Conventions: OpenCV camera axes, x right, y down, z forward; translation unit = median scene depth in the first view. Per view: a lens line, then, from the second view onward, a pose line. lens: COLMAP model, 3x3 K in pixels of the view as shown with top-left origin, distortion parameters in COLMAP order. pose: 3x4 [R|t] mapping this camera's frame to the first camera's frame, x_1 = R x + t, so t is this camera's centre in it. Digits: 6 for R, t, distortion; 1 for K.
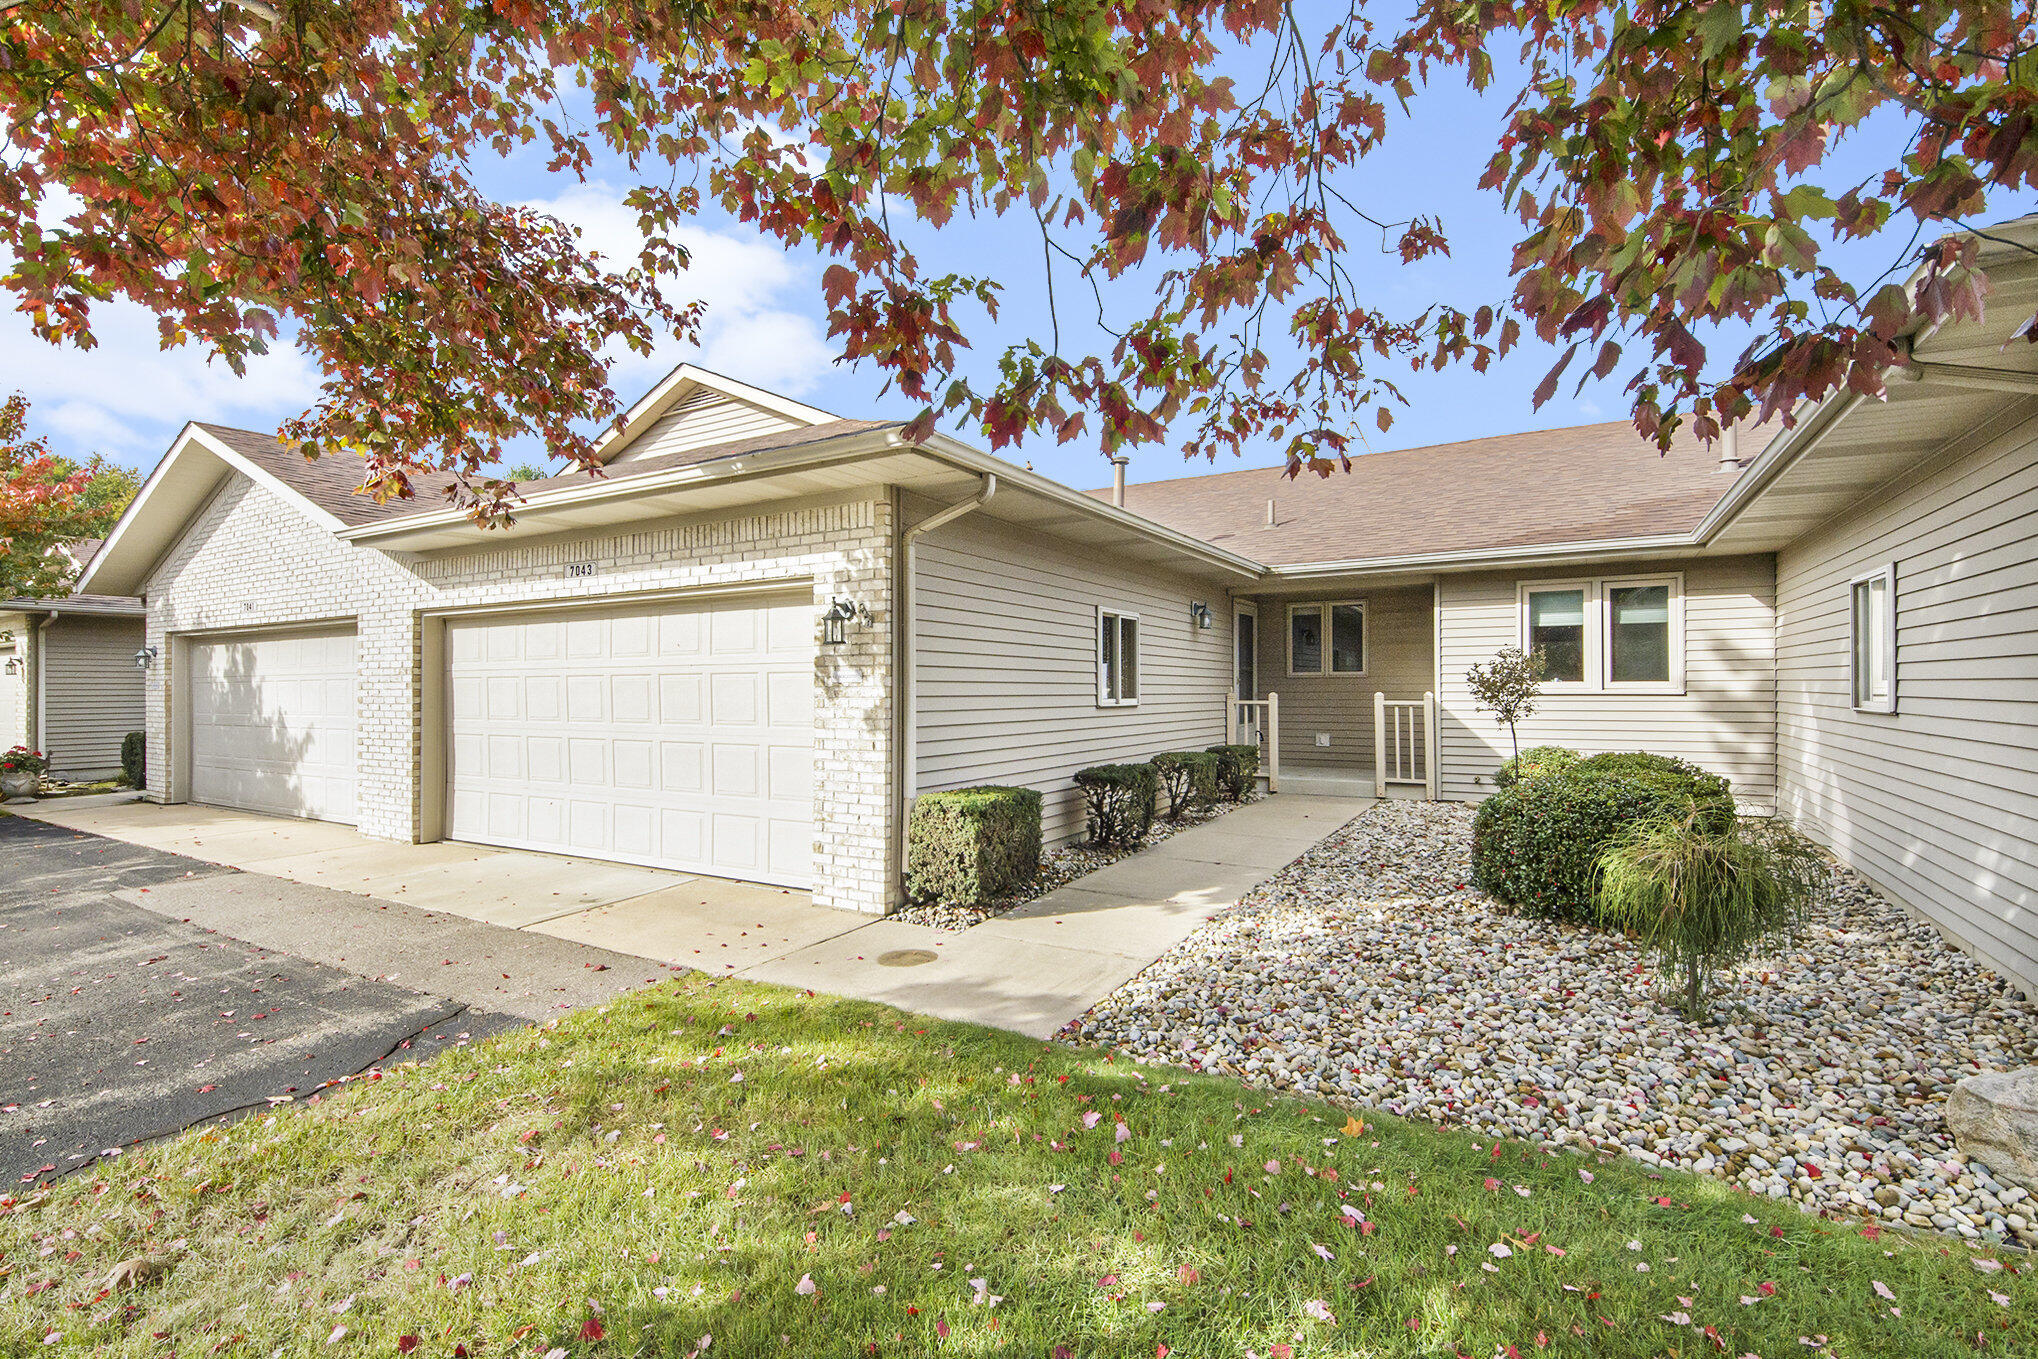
lens RADIAL K [[916.3, 0, 1022.0], [0, 916.3, 691.4], [0, 0, 1]] dist [0.001536, -0.014944]
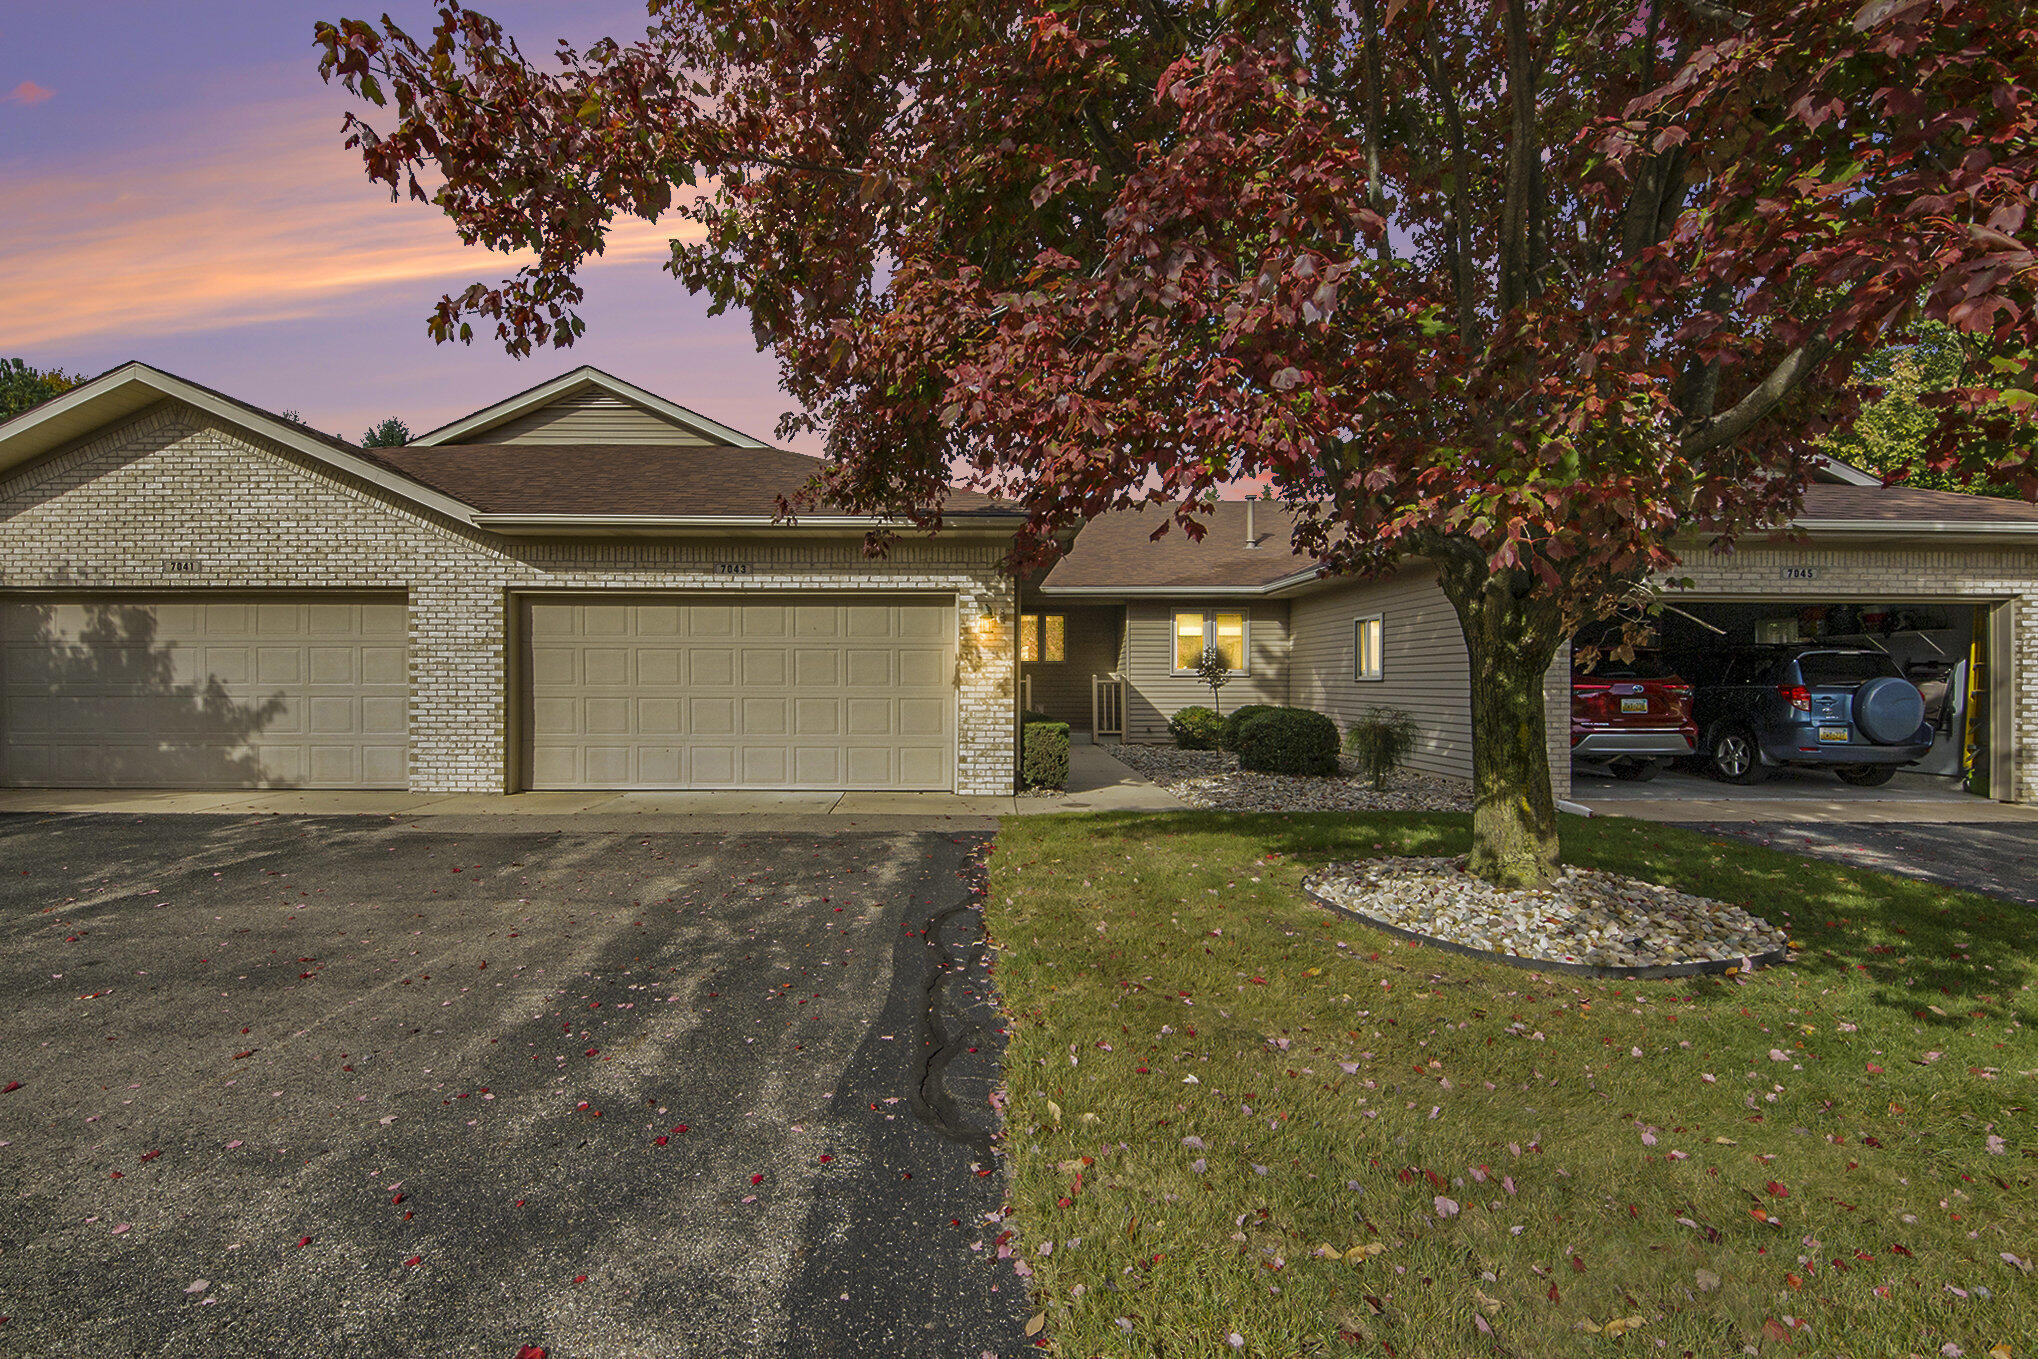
lens RADIAL K [[916.3, 0, 1022.0], [0, 916.3, 691.4], [0, 0, 1]] dist [0.001536, -0.014944]
pose [[0.831160, 0.000995, 0.556033, -0.726115], [-0.002199, 0.999996, 0.001498, 0.034769], [-0.556029, -0.002468, 0.831159, -0.275027]]
